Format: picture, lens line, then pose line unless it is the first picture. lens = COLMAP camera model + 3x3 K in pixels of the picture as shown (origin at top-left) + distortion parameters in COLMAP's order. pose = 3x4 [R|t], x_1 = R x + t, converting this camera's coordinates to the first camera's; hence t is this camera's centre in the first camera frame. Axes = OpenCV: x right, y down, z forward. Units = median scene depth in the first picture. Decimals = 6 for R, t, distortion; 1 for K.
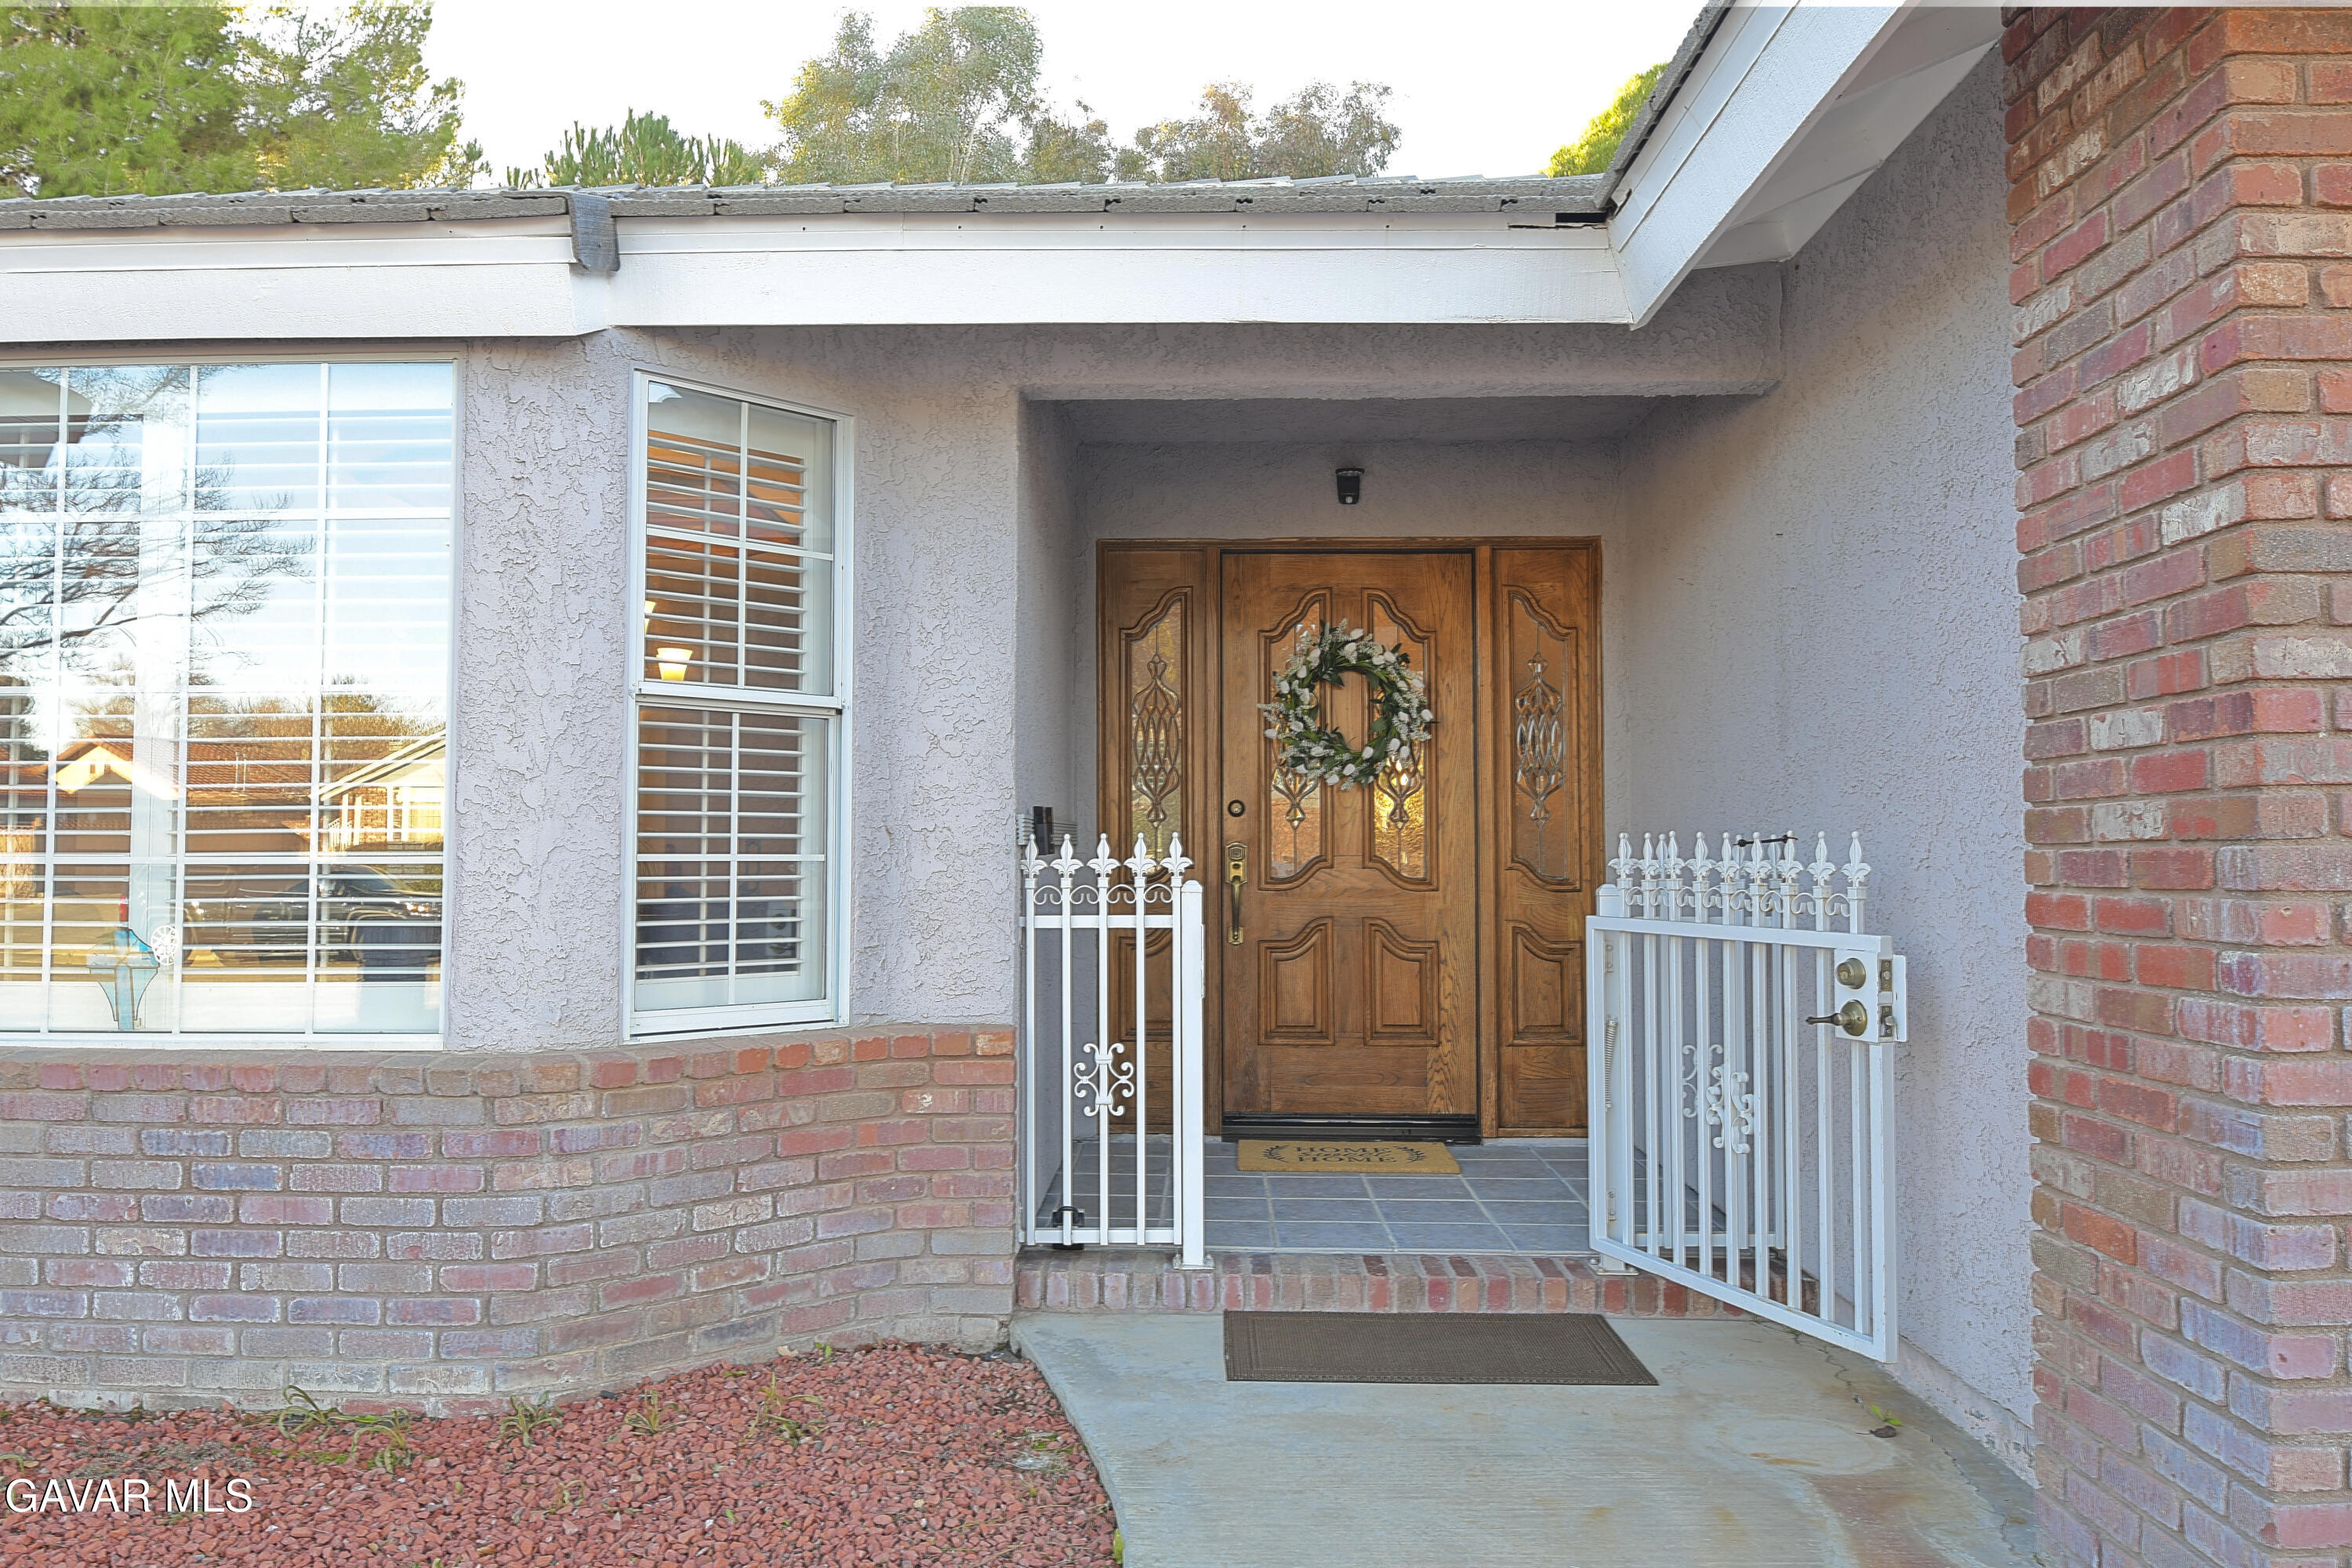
lens RADIAL K [[1706.7, 0, 1176.0], [0, 1706.7, 784.0], [0, 0, 1]] dist [0.004361, -0.000782]
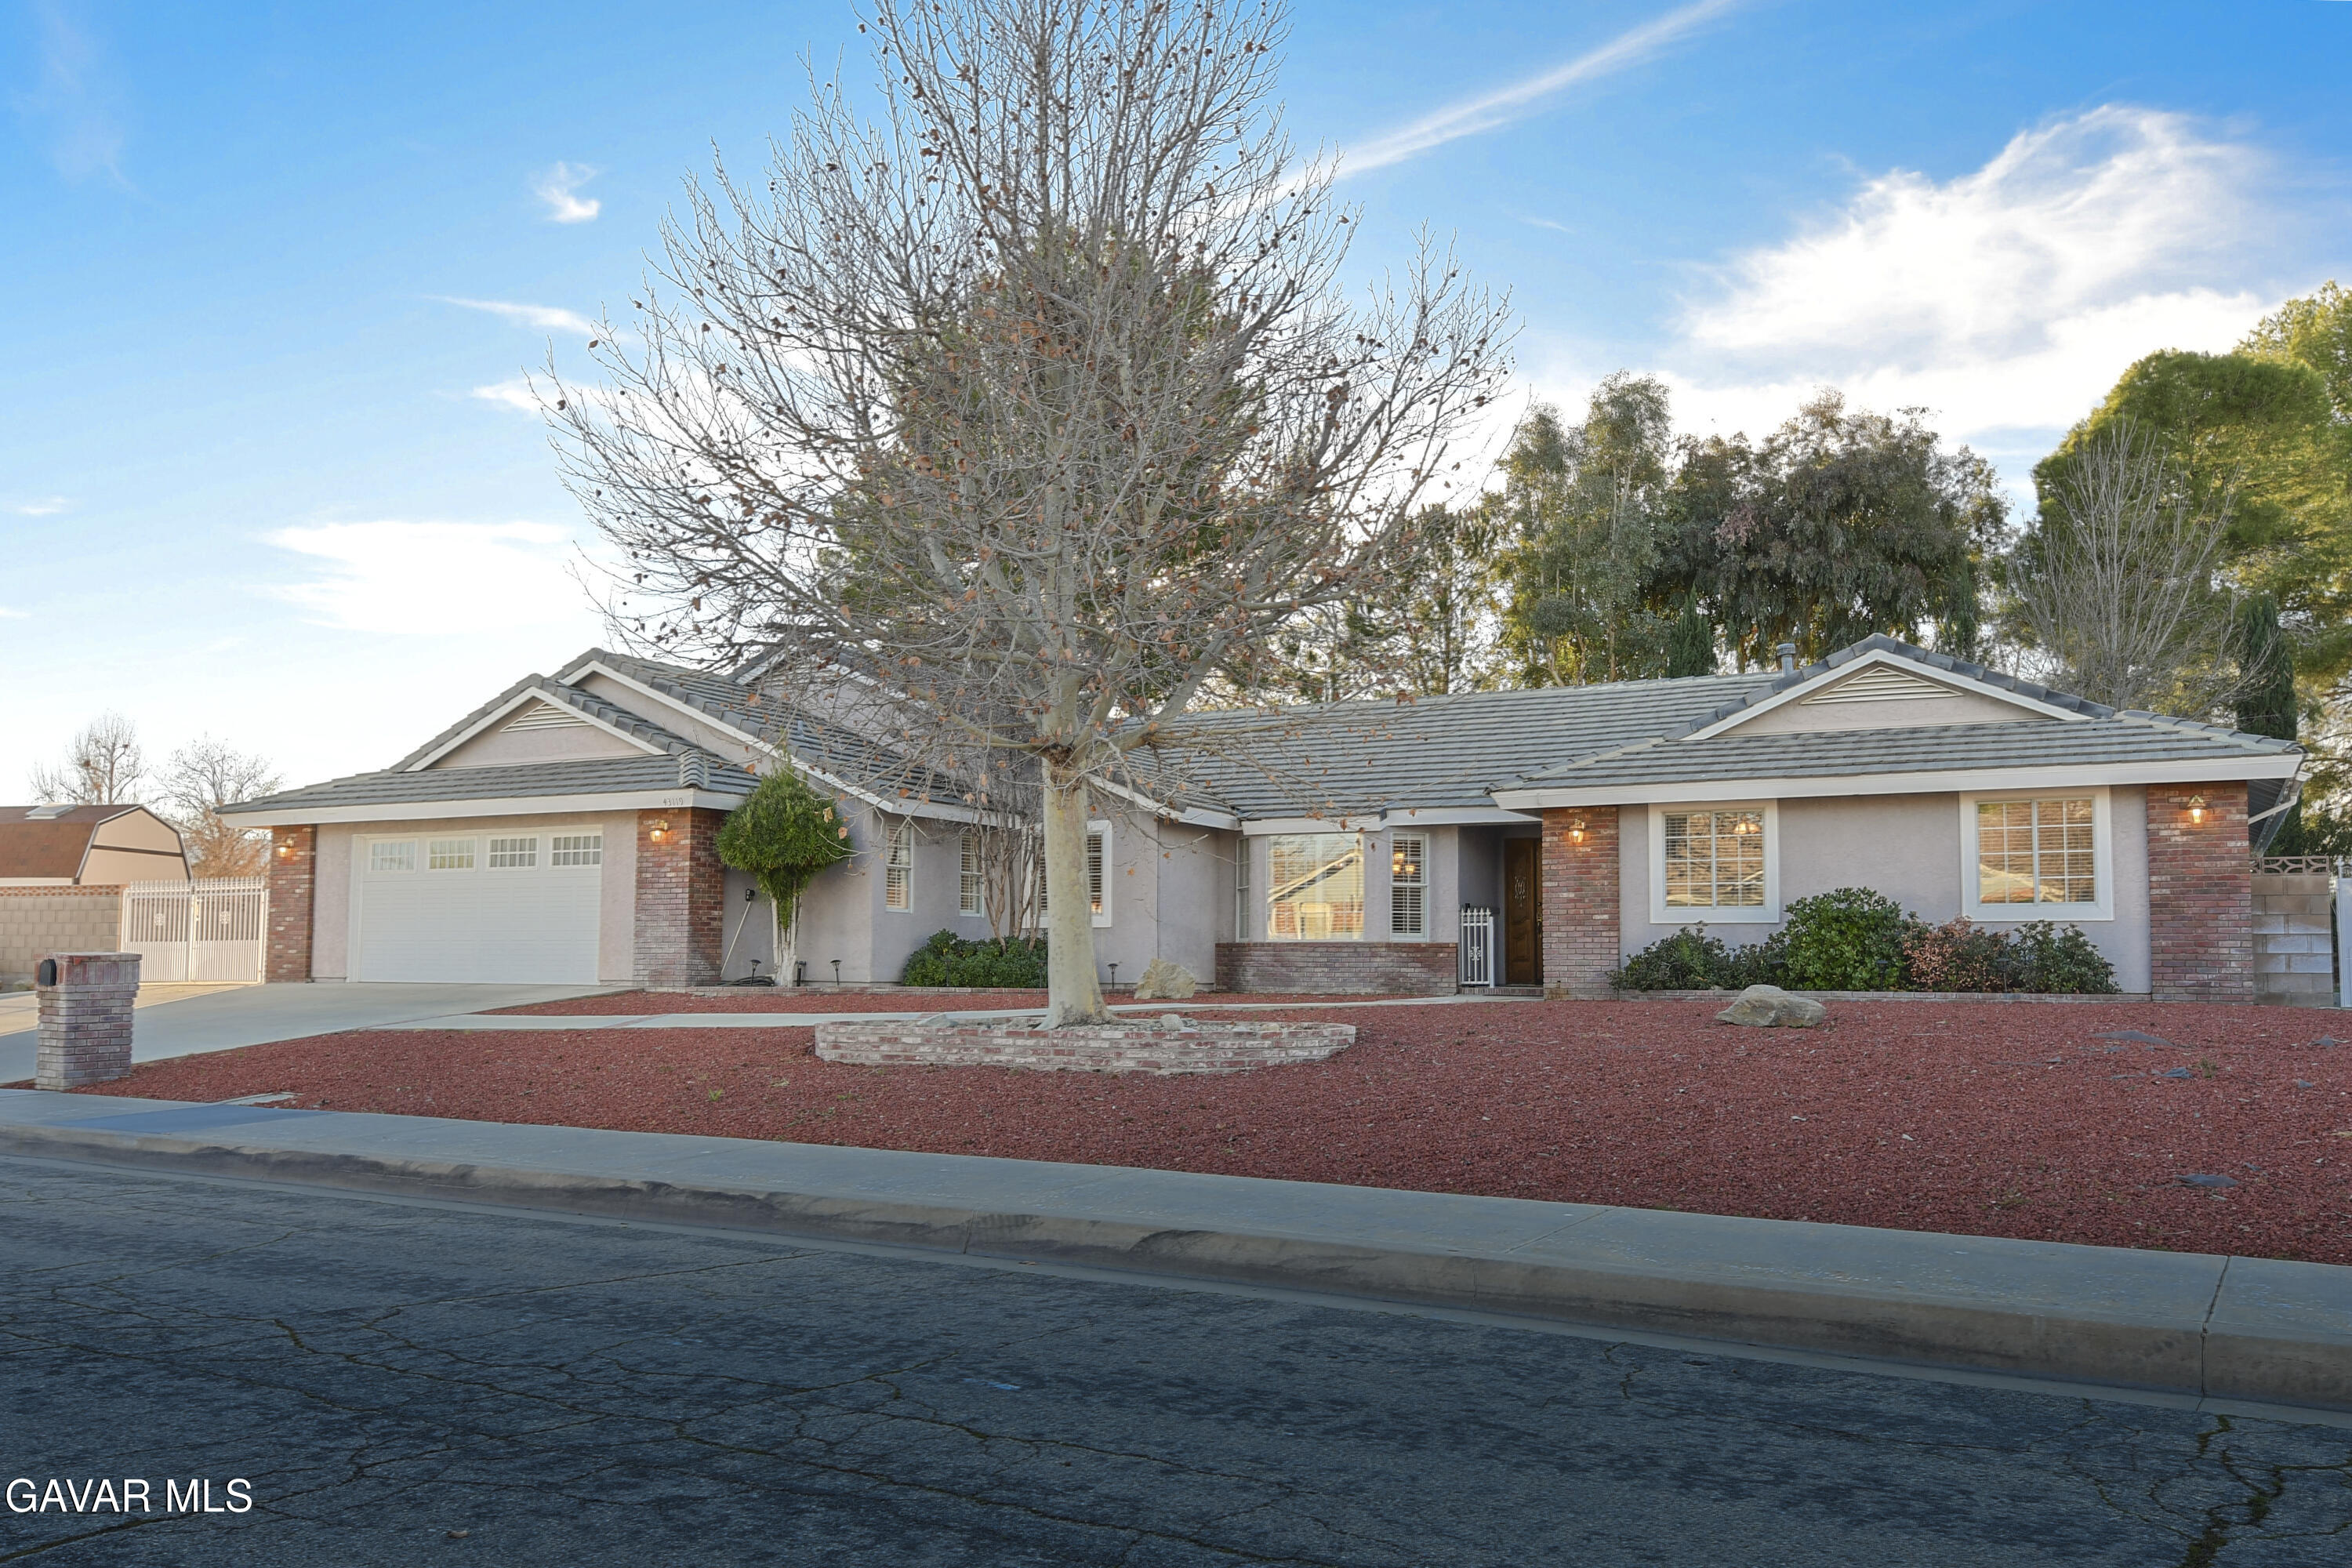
lens RADIAL K [[1706.7, 0, 1176.0], [0, 1706.7, 784.0], [0, 0, 1]] dist [0.004361, -0.000782]
pose [[0.888536, -0.042701, -0.456816, 1.681500], [0.012619, 0.997557, -0.068703, -0.003427], [0.458634, 0.055280, 0.886904, -4.458340]]
